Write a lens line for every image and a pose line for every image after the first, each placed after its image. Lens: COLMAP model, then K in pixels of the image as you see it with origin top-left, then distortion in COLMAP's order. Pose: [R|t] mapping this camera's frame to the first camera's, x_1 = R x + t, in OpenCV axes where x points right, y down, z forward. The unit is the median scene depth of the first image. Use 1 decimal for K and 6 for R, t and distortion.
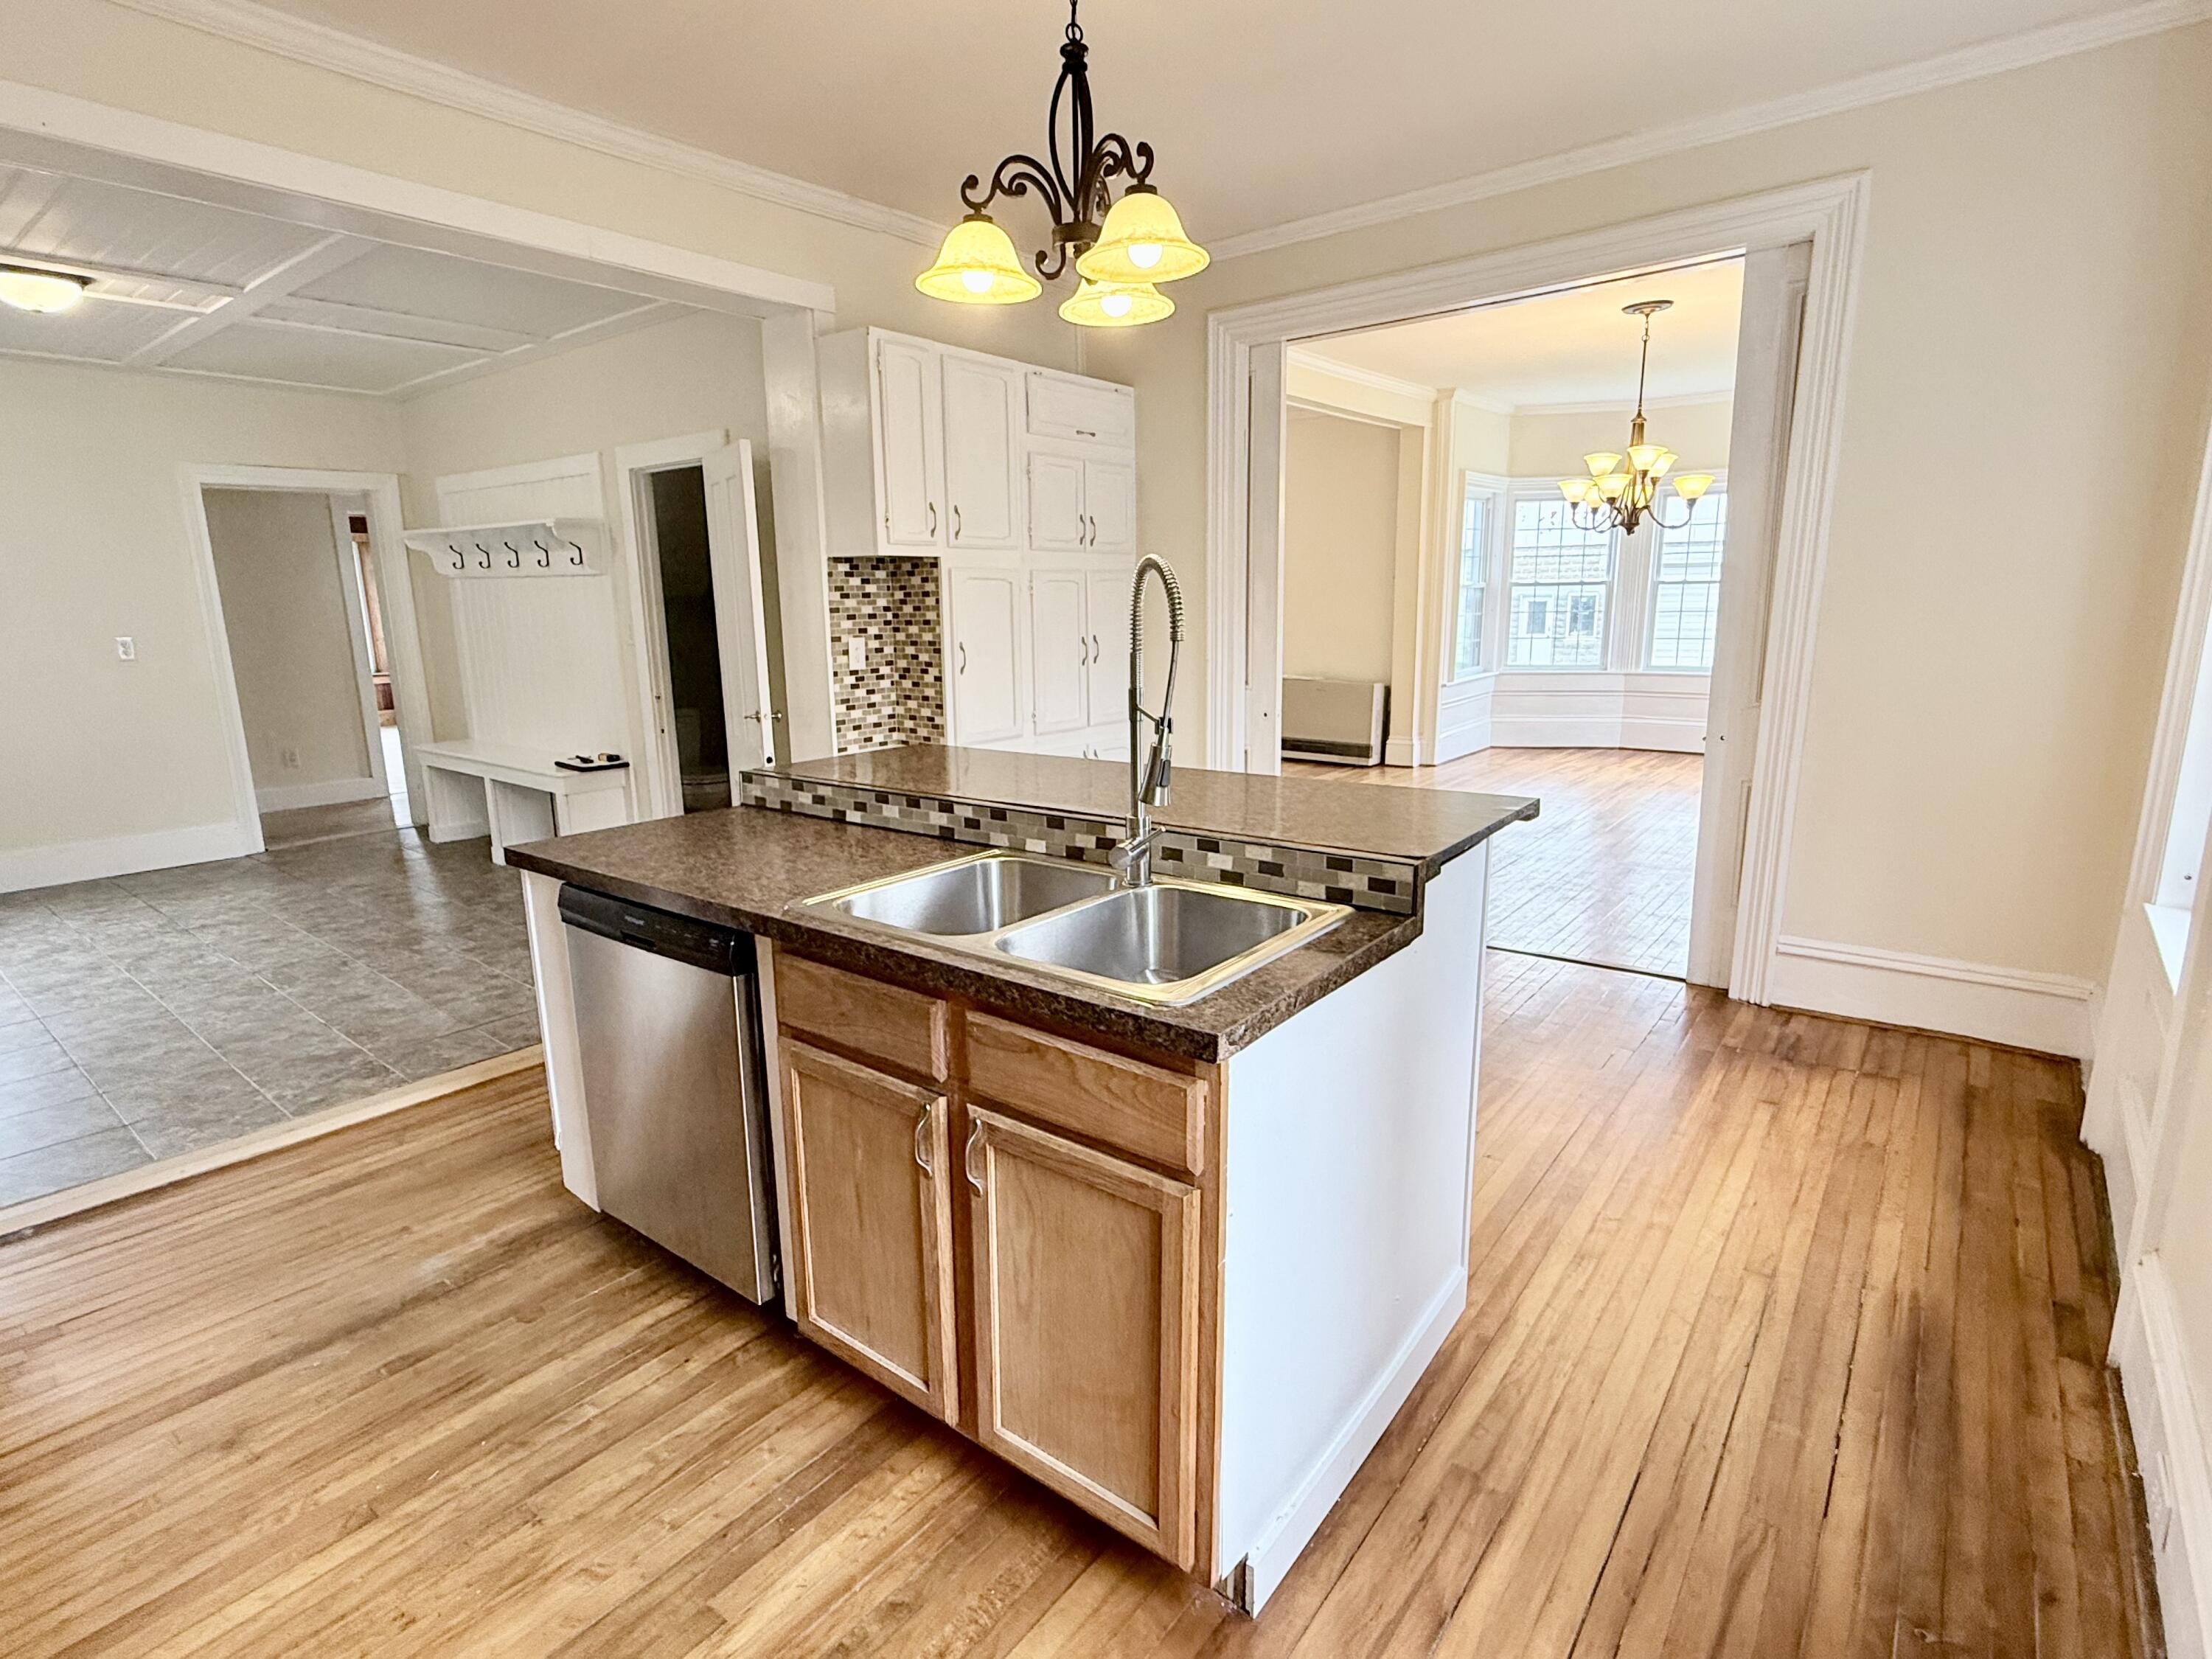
lens RADIAL K [[1107.6, 0, 1107.7], [0, 1107.6, 829.9], [0, 0, 1]] dist [0.005734, -0.002212]
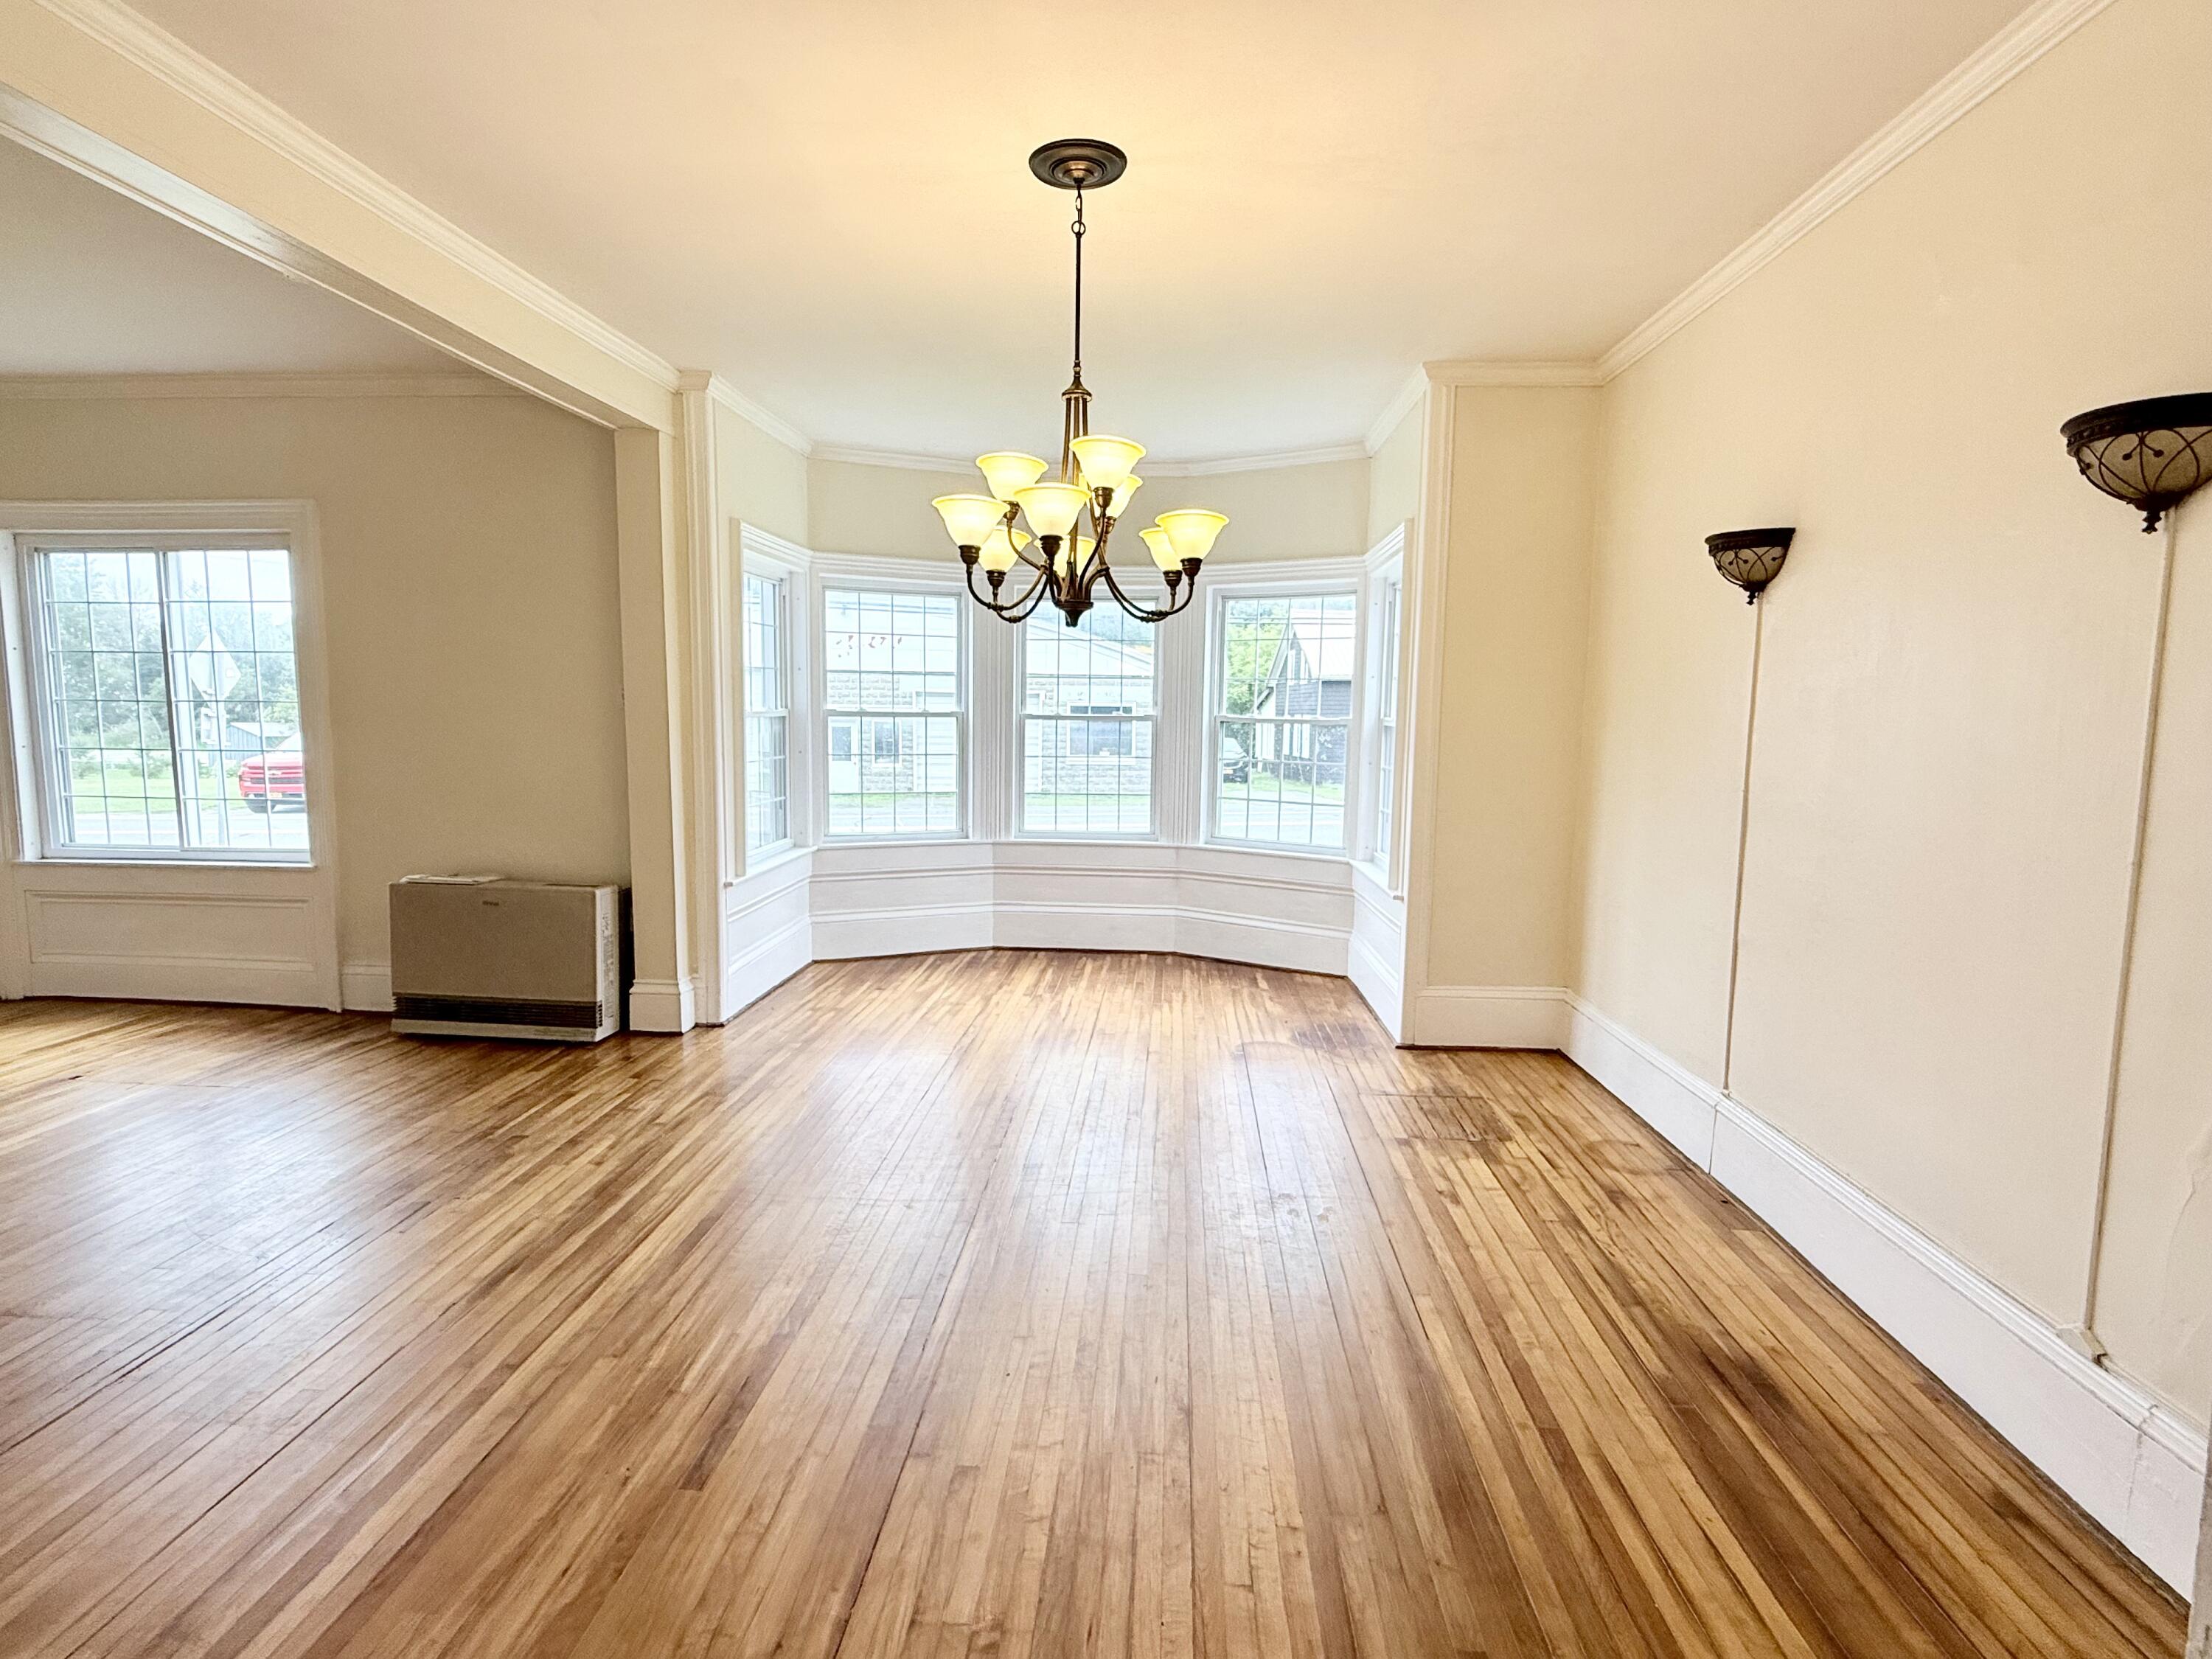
lens RADIAL K [[1107.6, 0, 1102.6], [0, 1107.6, 832.1], [0, 0, 1]] dist [0.005734, -0.002212]
pose [[0.825614, -0.033390, 0.563247, 0.204830], [0.091719, 0.992912, -0.075582, -0.139181], [-0.556731, 0.114062, 0.822825, 0.605187]]
